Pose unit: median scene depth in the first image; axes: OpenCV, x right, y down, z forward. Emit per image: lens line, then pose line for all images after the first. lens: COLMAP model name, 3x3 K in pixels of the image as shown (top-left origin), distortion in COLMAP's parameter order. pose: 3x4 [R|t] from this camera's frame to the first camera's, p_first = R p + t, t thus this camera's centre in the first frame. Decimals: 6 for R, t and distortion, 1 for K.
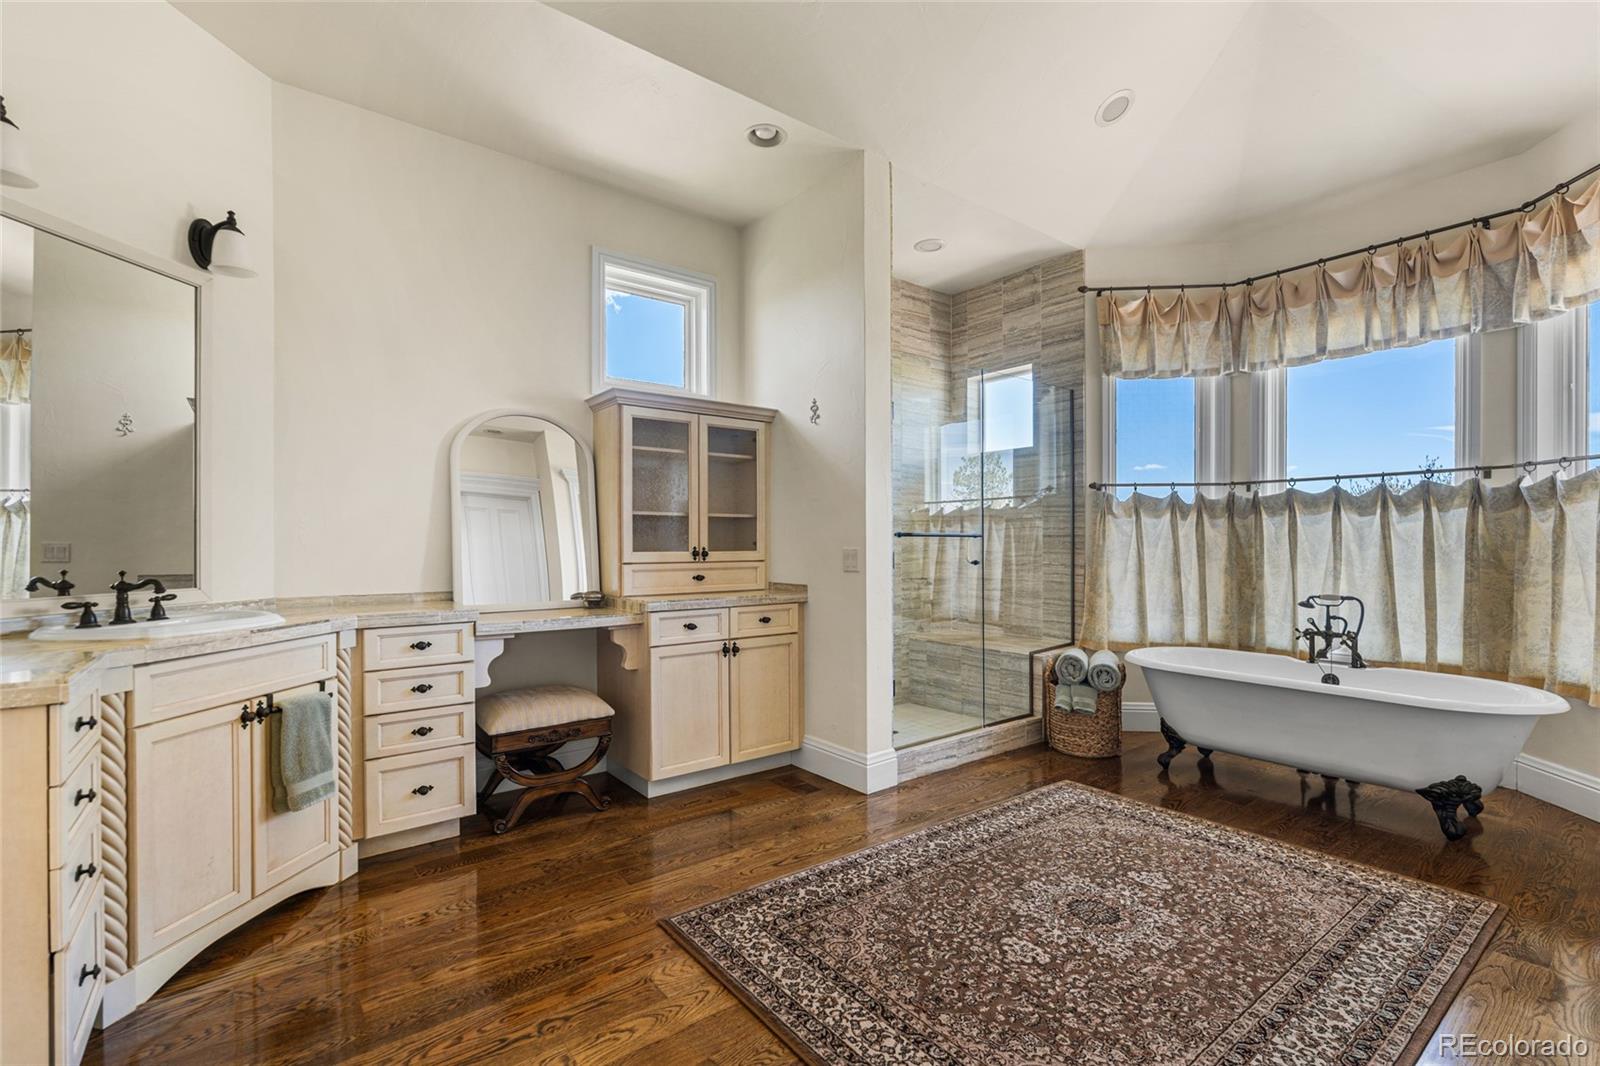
lens RADIAL K [[713.9, 0, 800.5], [0, 713.9, 547.3], [0, 0, 1]] dist [-0.002096, -0.000207]
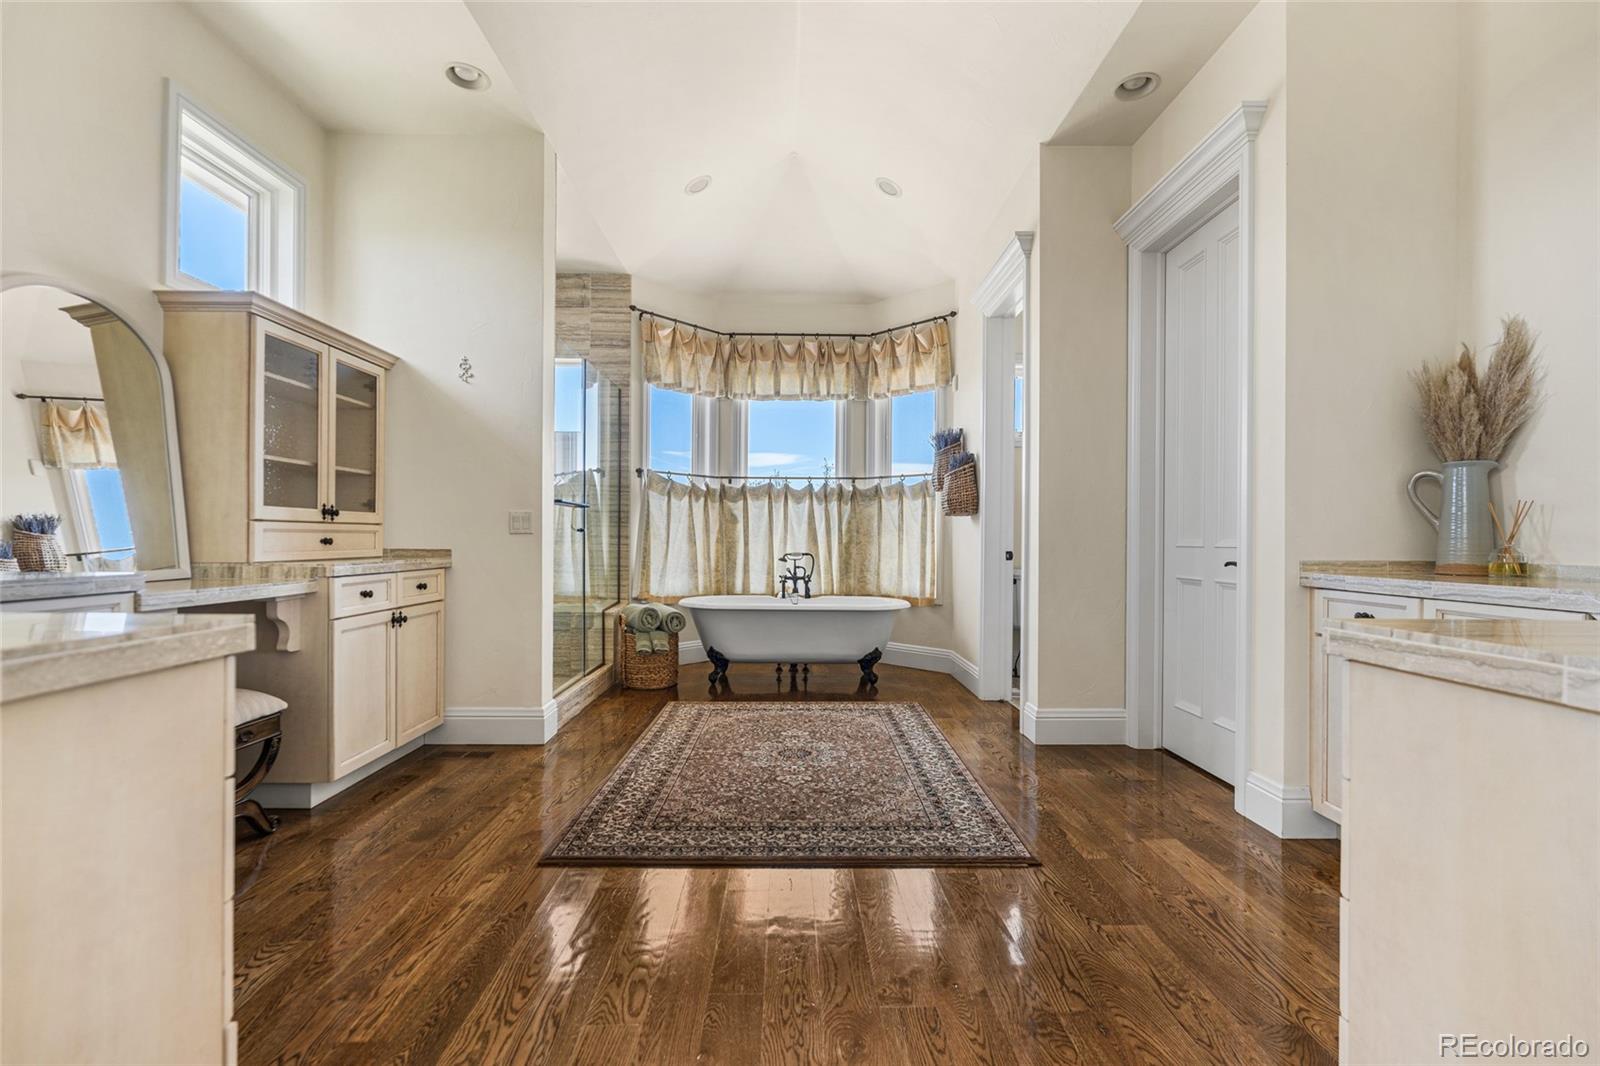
lens RADIAL K [[715.3, 0, 800.0], [0, 715.3, 533.0], [0, 0, 1]] dist [0.001194, -0.001126]
pose [[0.597047, 0.011918, 0.802118, -0.482145], [-0.003428, 0.999918, -0.012305, 0.041386], [-0.802199, 0.004597, 0.597039, 0.057789]]
